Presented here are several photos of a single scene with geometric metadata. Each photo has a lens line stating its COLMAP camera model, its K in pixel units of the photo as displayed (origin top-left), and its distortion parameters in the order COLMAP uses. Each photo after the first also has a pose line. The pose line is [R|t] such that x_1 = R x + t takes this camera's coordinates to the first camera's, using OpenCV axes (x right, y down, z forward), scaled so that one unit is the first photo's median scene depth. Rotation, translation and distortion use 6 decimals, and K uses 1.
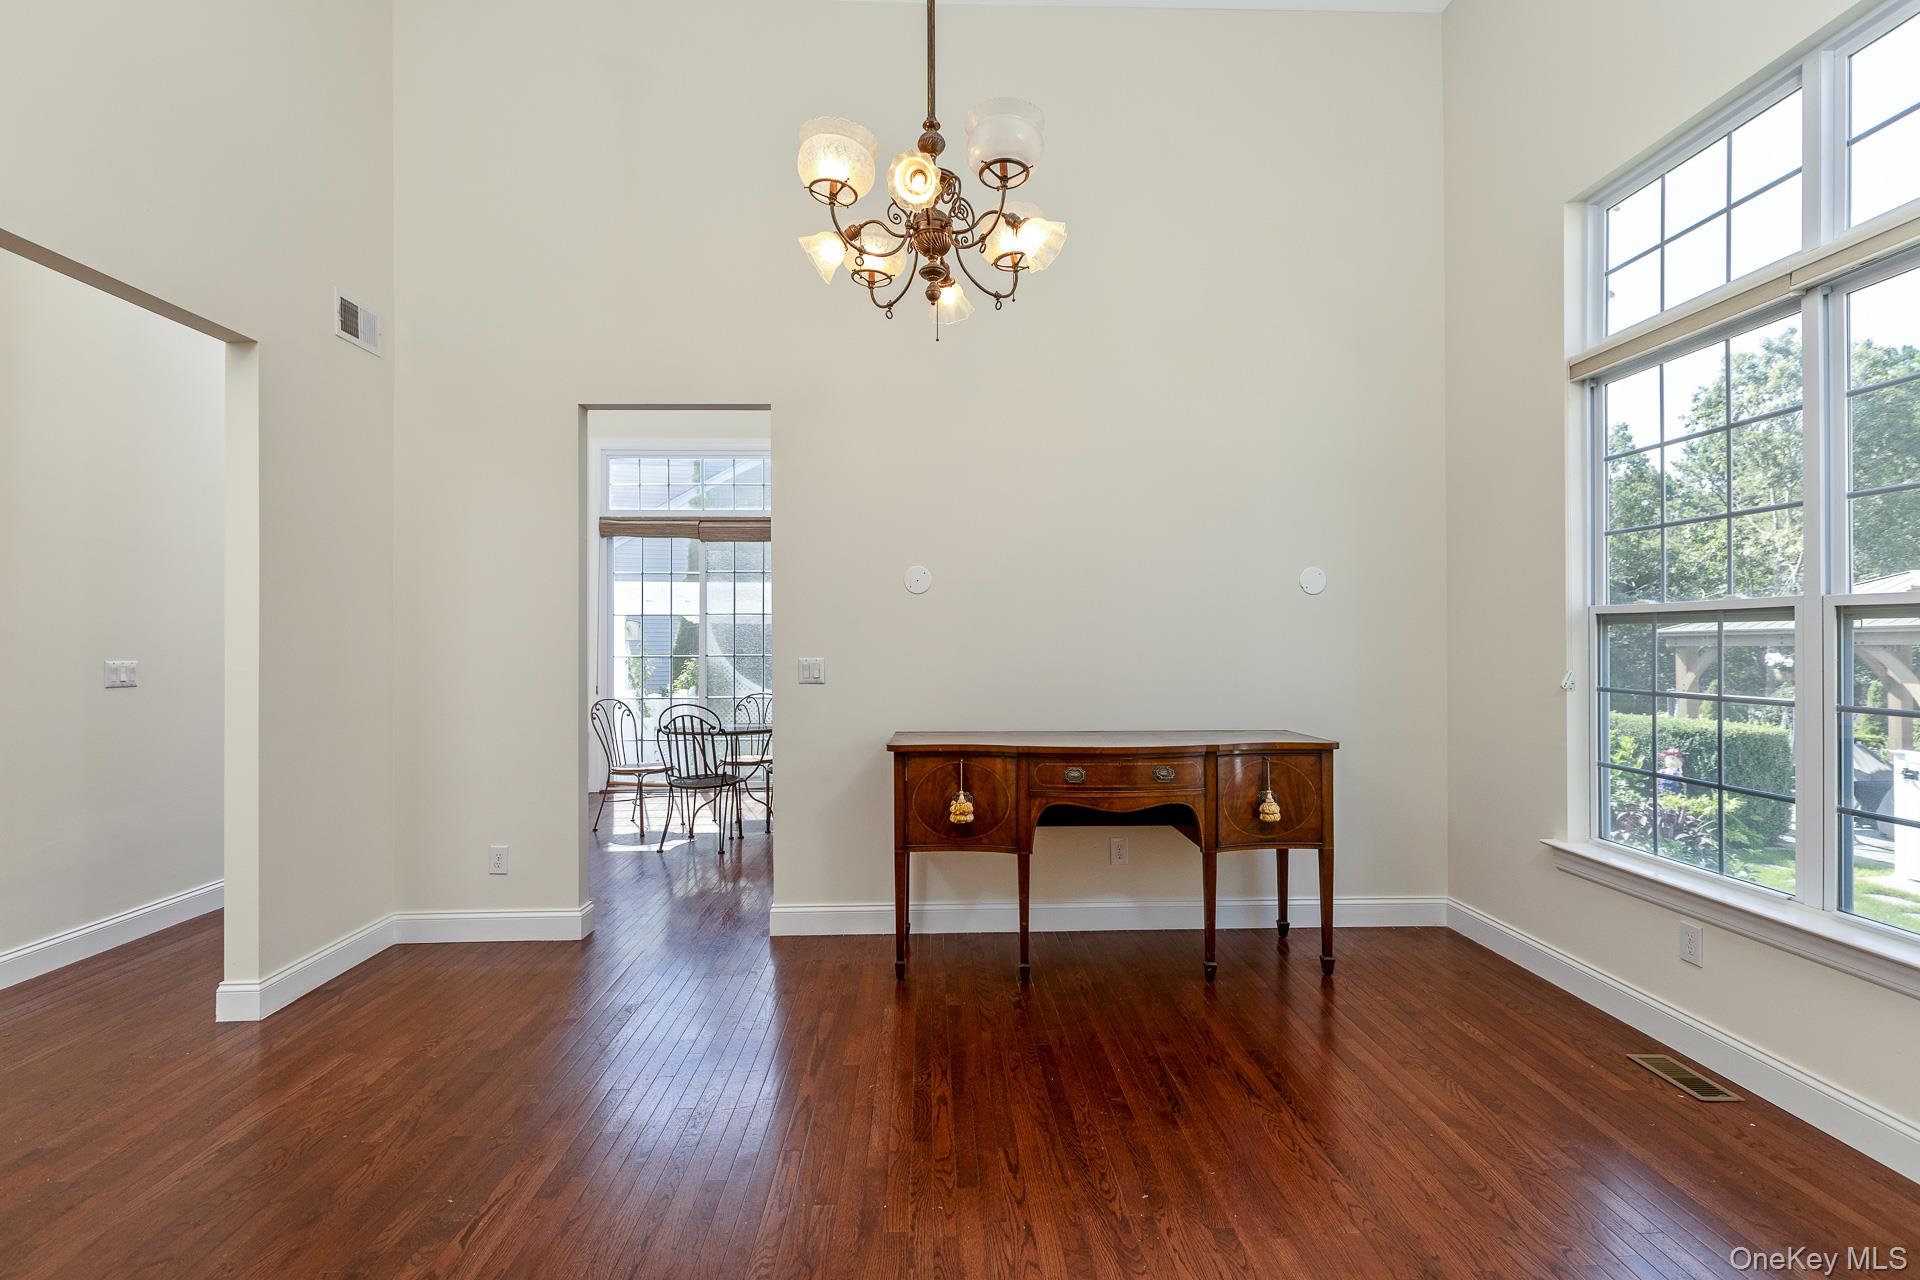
lens RADIAL K [[913.7, 0, 935.0], [0, 913.7, 641.7], [0, 0, 1]] dist [-0.031262, -0.000112]
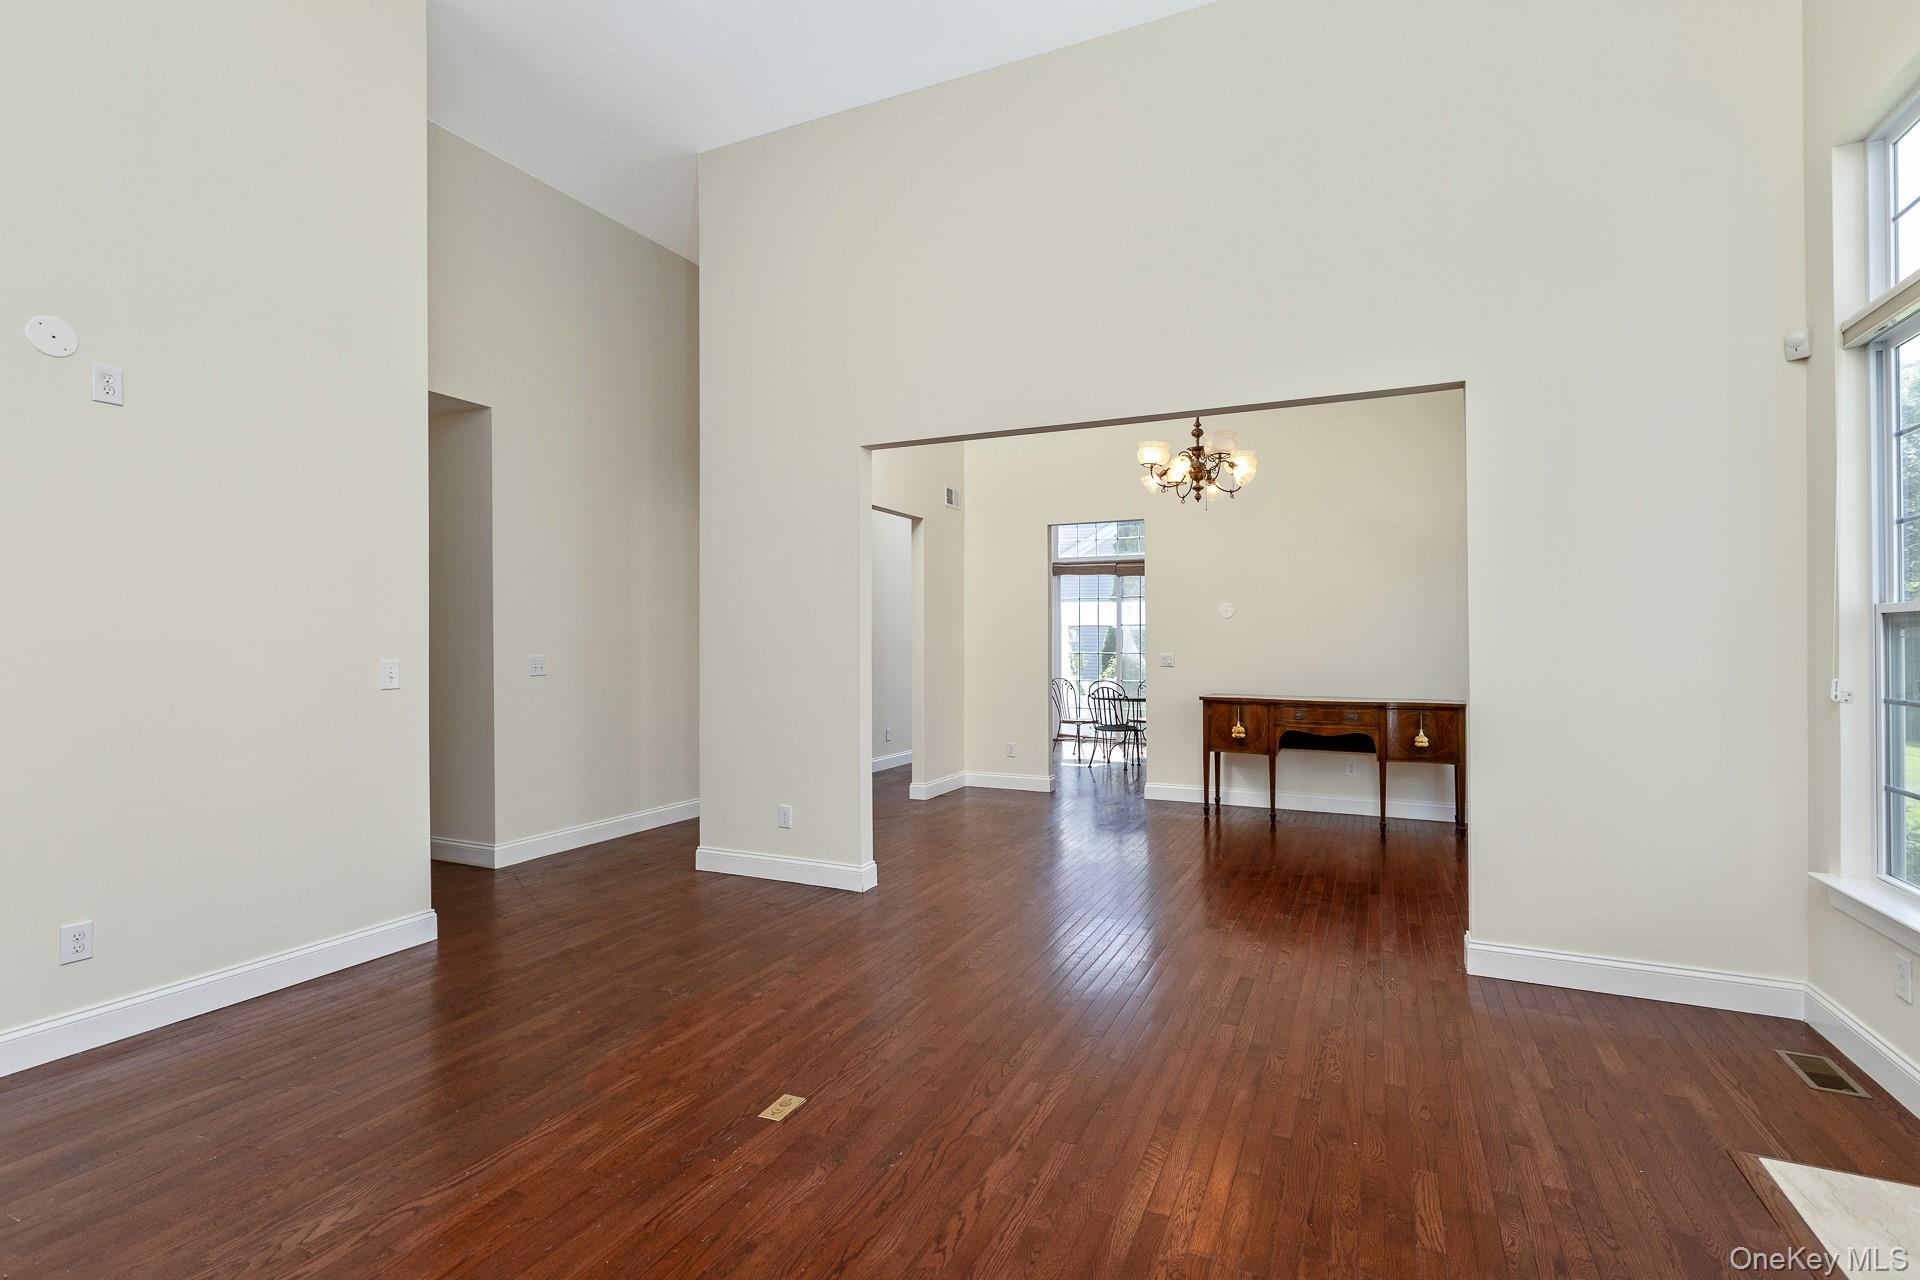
lens RADIAL K [[864.1, 0, 973.7], [0, 864.1, 639.3], [0, 0, 1]] dist [-0.006662, 0.002043]
pose [[0.907688, -0.000691, -0.419646, 0.174257], [-0.000155, 0.999998, -0.001982, -0.004334], [0.419646, 0.001864, 0.907686, -0.542277]]
